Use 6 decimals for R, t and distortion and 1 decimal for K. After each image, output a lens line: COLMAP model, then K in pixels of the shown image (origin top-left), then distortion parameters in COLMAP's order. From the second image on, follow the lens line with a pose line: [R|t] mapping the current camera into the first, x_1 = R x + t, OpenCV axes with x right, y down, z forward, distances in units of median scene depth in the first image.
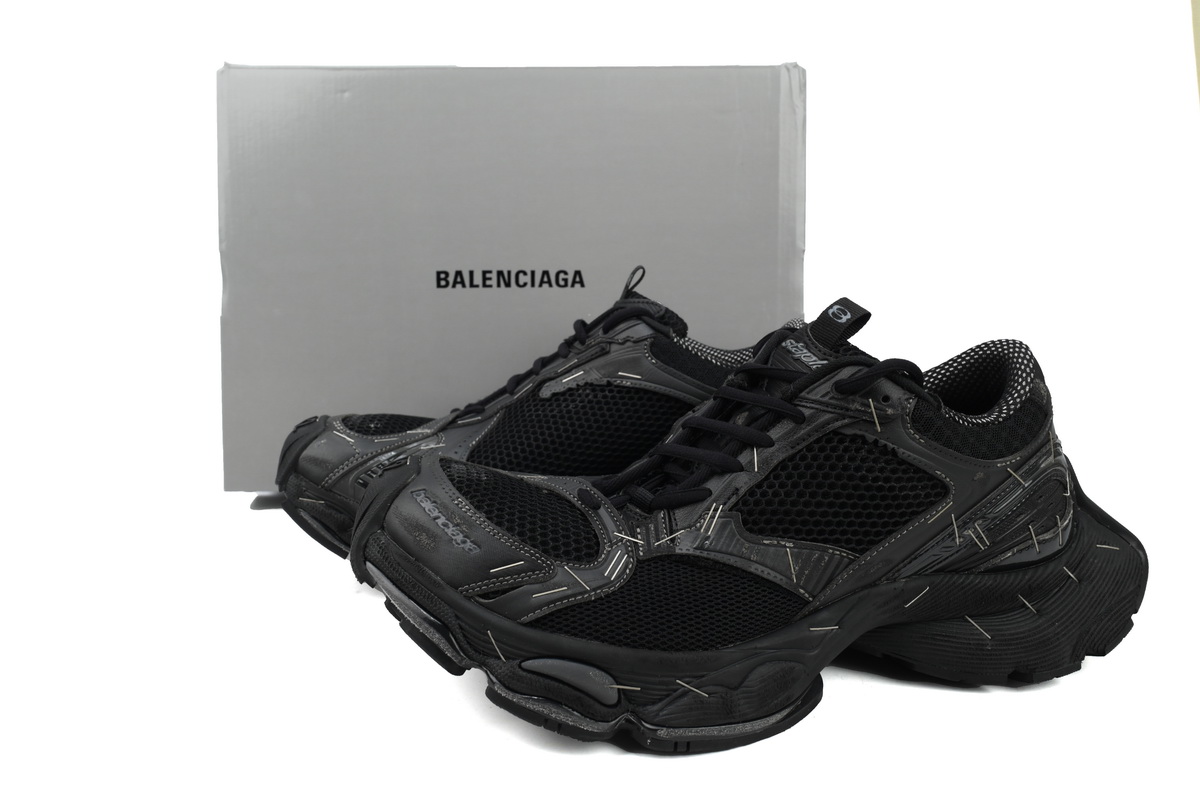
lens RADIAL K [[942.4, 0, 601.8], [0, 942.4, 394.2], [0, 0, 1]] dist [0.065329, -0.000622]
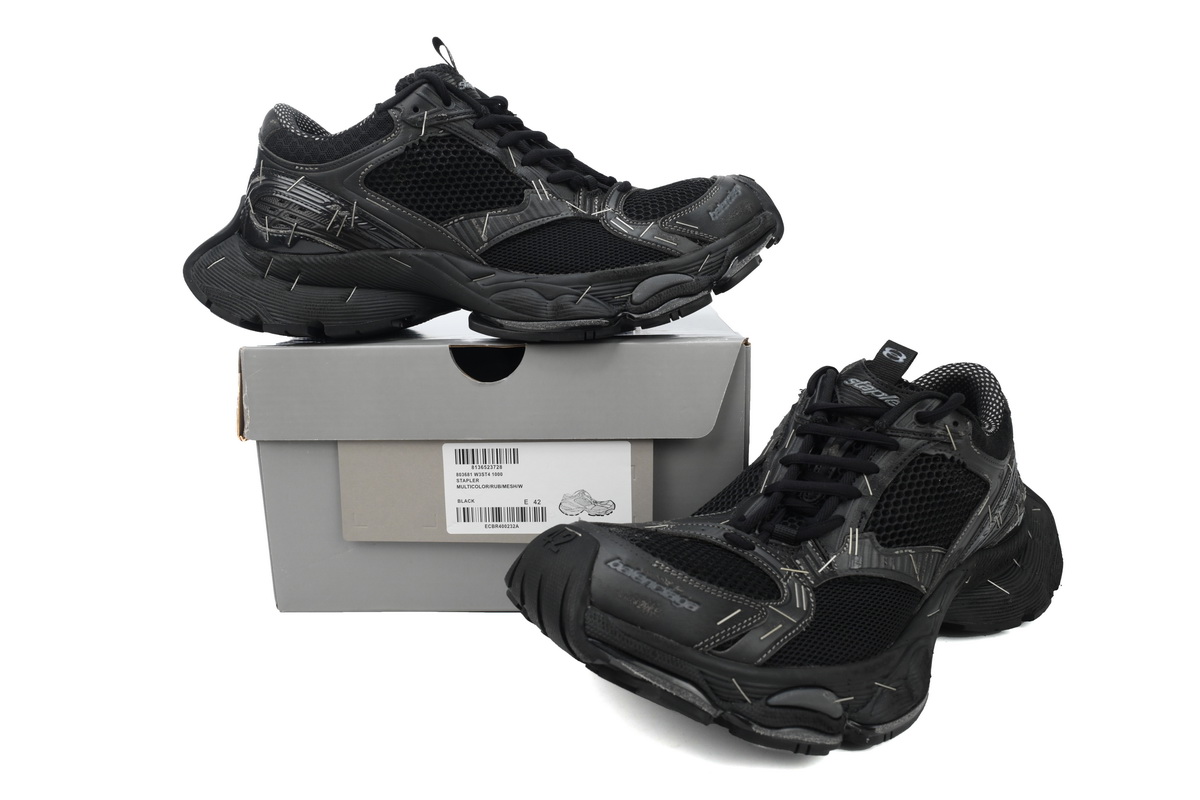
lens RADIAL K [[903.9, 0, 600.8], [0, 903.9, 401.7], [0, 0, 1]] dist [0.001191, -0.000406]
pose [[0.892959, -0.096793, 0.439608, -0.641568], [0.085890, 0.995302, 0.044682, -0.117297], [-0.441868, -0.002141, 0.897077, 0.136037]]
